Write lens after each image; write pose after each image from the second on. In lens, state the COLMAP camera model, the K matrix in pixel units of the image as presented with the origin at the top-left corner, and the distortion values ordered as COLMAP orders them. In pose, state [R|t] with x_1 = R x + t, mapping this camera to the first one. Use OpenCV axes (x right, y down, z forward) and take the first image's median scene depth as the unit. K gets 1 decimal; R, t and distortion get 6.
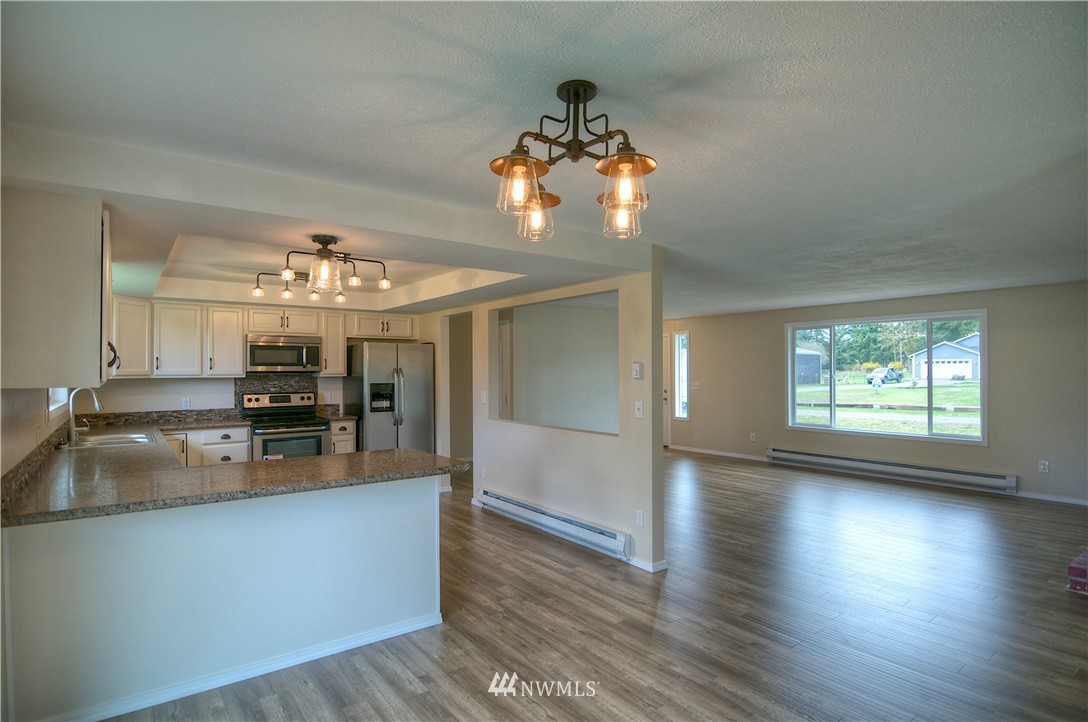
lens RADIAL K [[568.3, 0, 544.7], [0, 568.3, 367.8], [0, 0, 1]] dist [-0.012938, -0.000186]
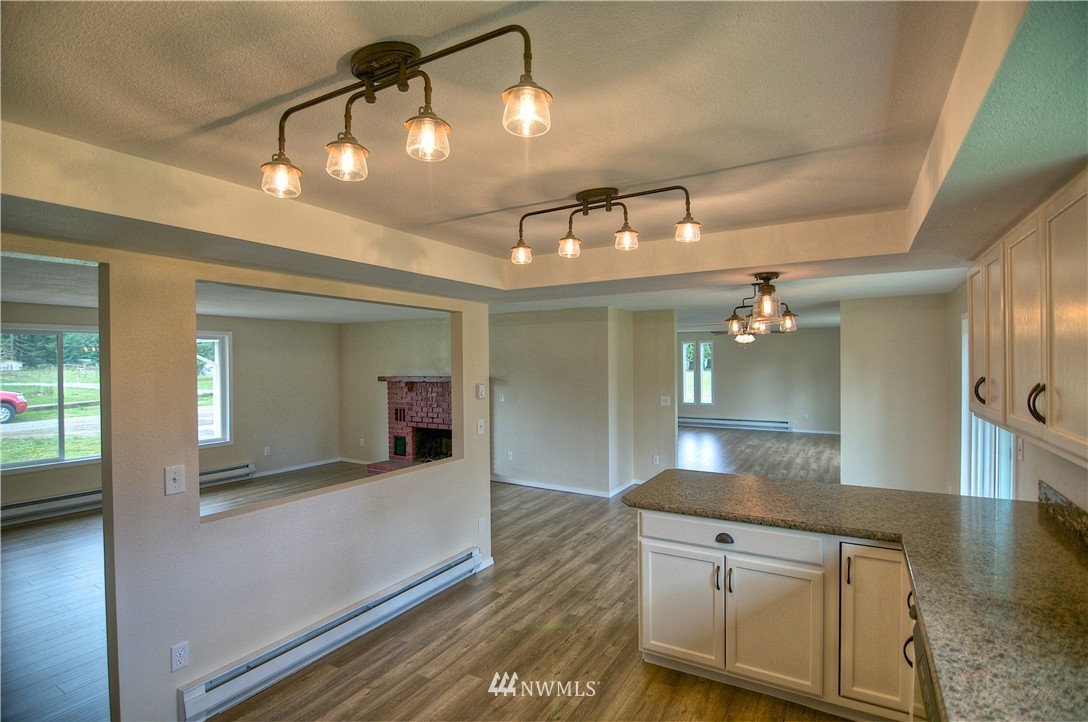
lens RADIAL K [[526.6, 0, 542.0], [0, 526.6, 367.7], [0, 0, 1]] dist [-0.006557, -0.010327]
pose [[-0.380897, -0.002863, 0.924613, -0.604205], [0.006780, 0.999960, 0.005890, -0.034008], [-0.924592, 0.008512, -0.380863, 0.937913]]
